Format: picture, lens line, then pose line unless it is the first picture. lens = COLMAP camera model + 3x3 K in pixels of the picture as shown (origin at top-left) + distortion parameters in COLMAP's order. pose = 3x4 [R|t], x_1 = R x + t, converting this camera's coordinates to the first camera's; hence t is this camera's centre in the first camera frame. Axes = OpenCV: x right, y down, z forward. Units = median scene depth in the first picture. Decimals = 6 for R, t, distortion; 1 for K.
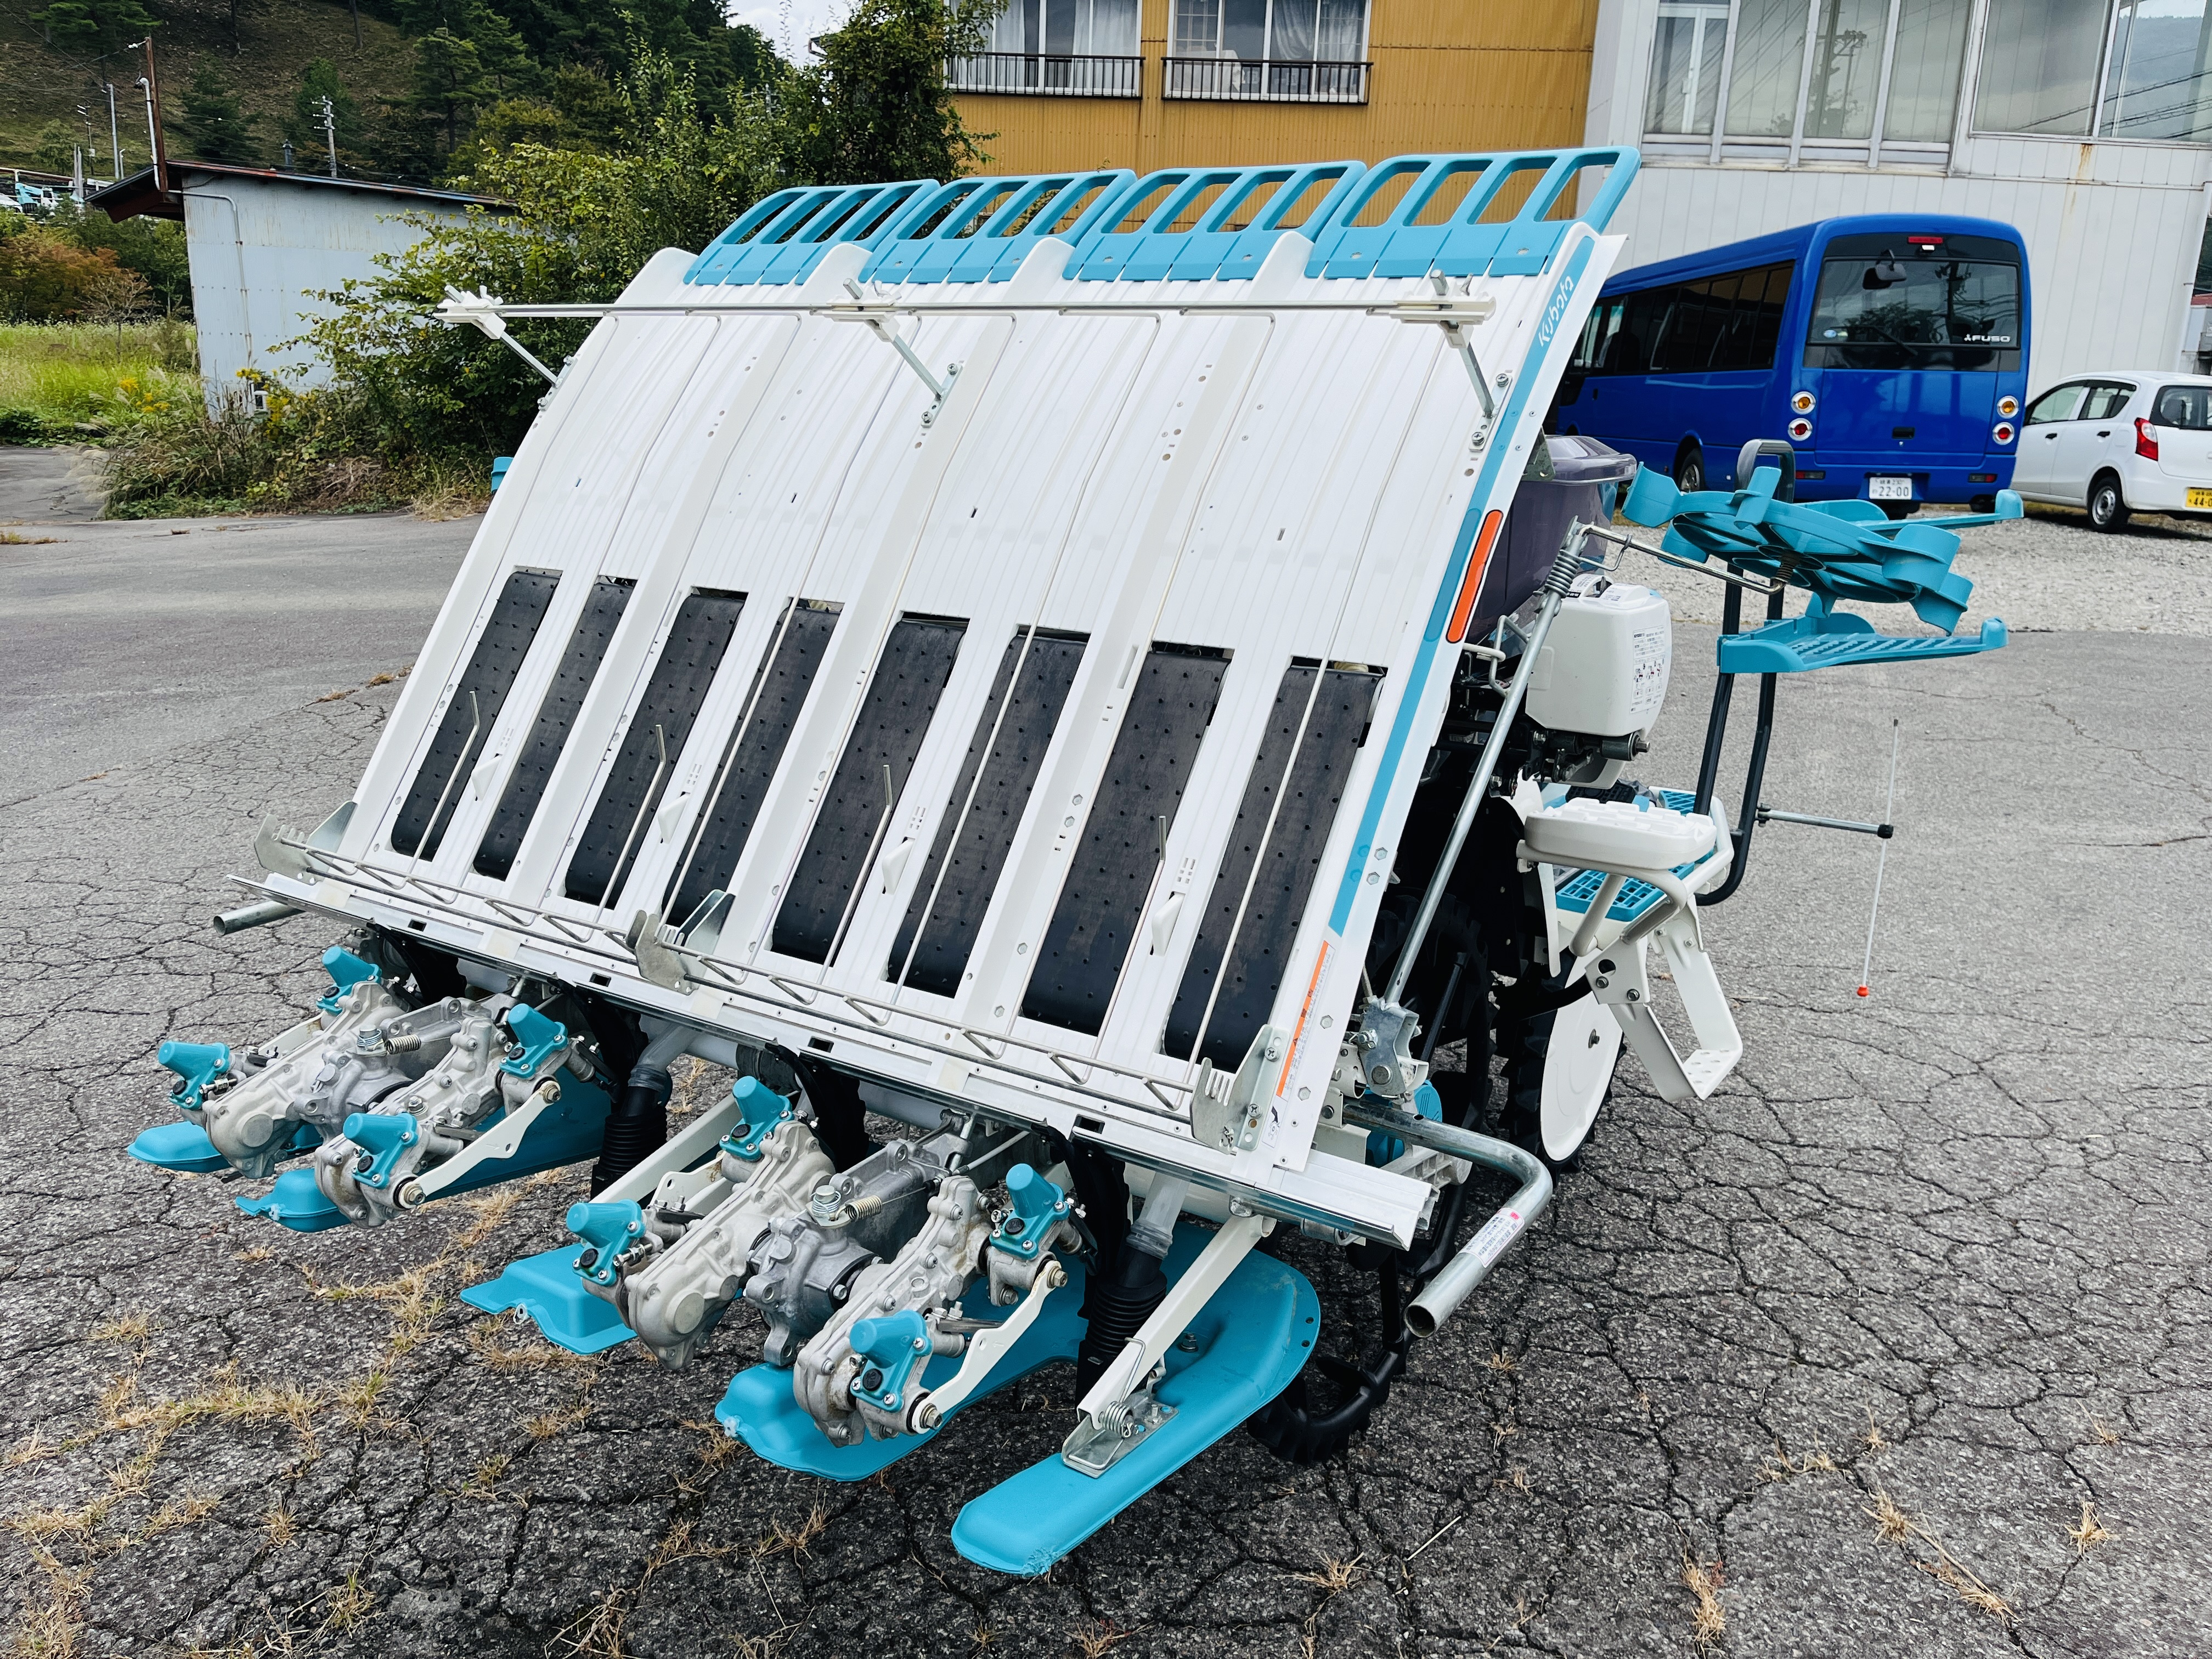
lens RADIAL K [[1678.1, 0, 1107.8], [0, 1678.1, 828.7], [0, 0, 1]] dist [0.074070, -0.109888]
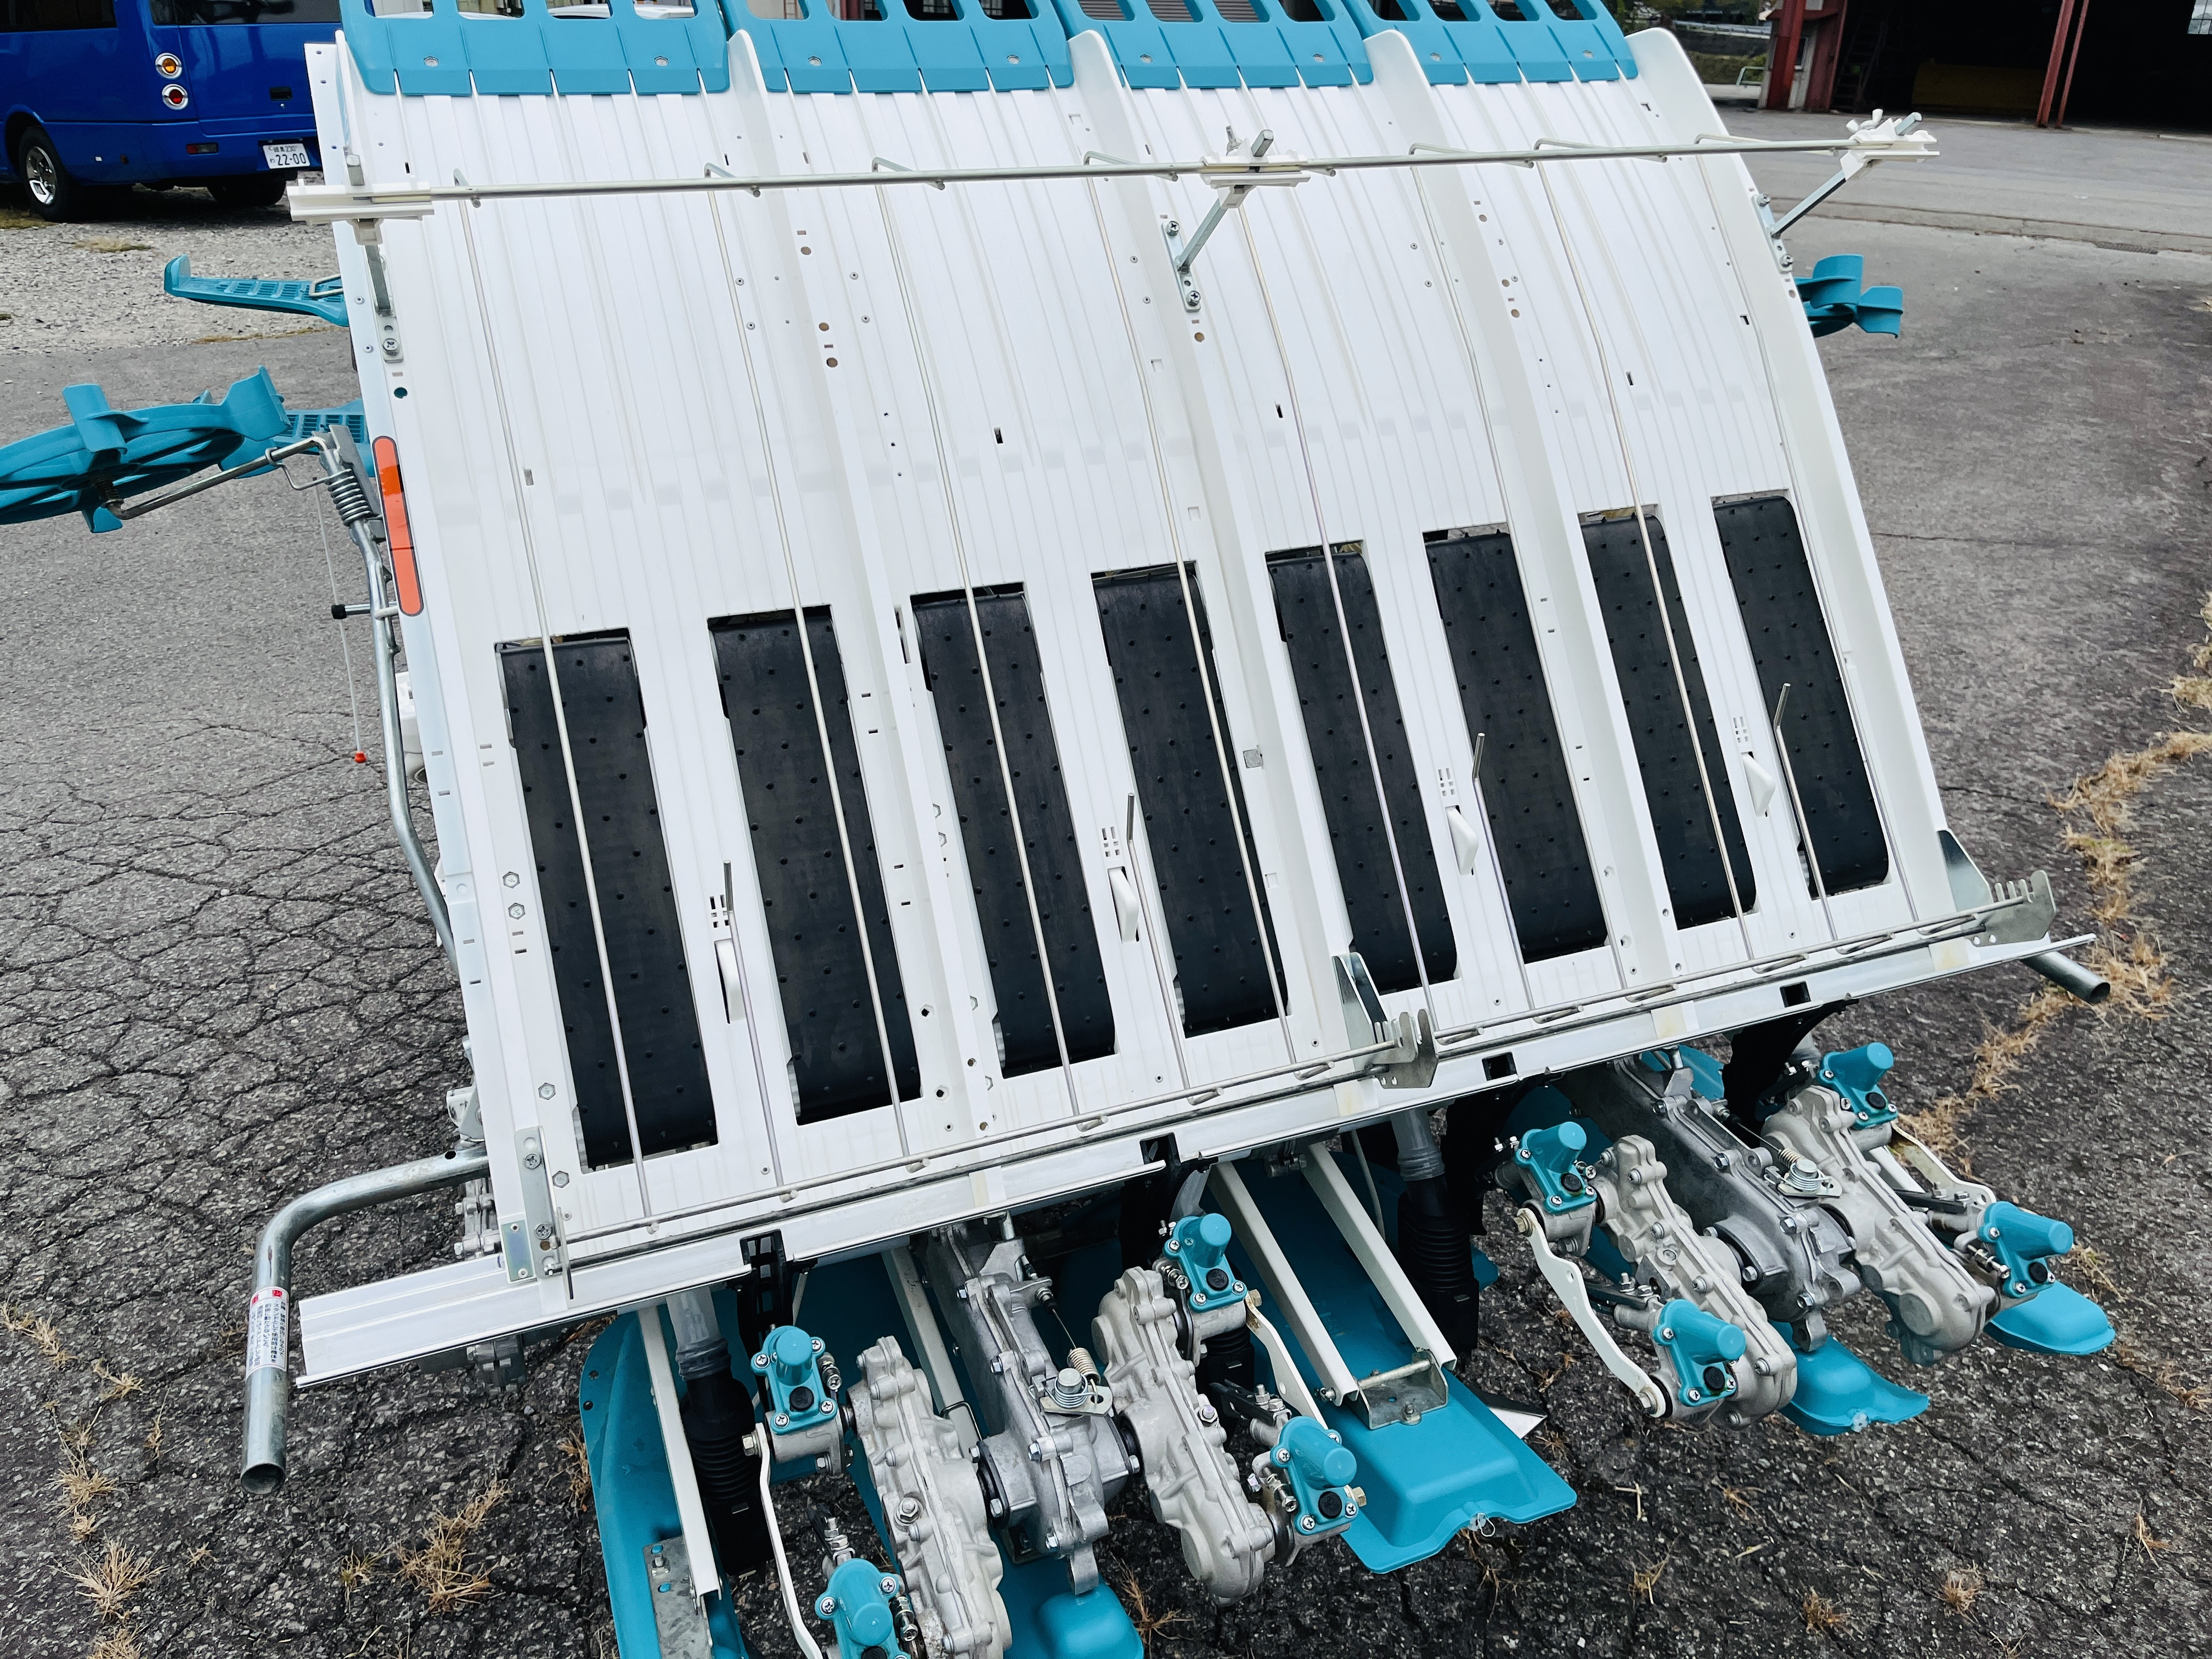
lens RADIAL K [[1850.9, 0, 1106.5], [0, 1850.9, 830.4], [0, 0, 1]] dist [-0.031737, -0.002076]
pose [[0.549061, -0.288239, 0.784507, -0.737659], [0.269346, 0.949594, 0.160384, -0.137482], [-0.791192, 0.123243, 0.599021, 0.461829]]
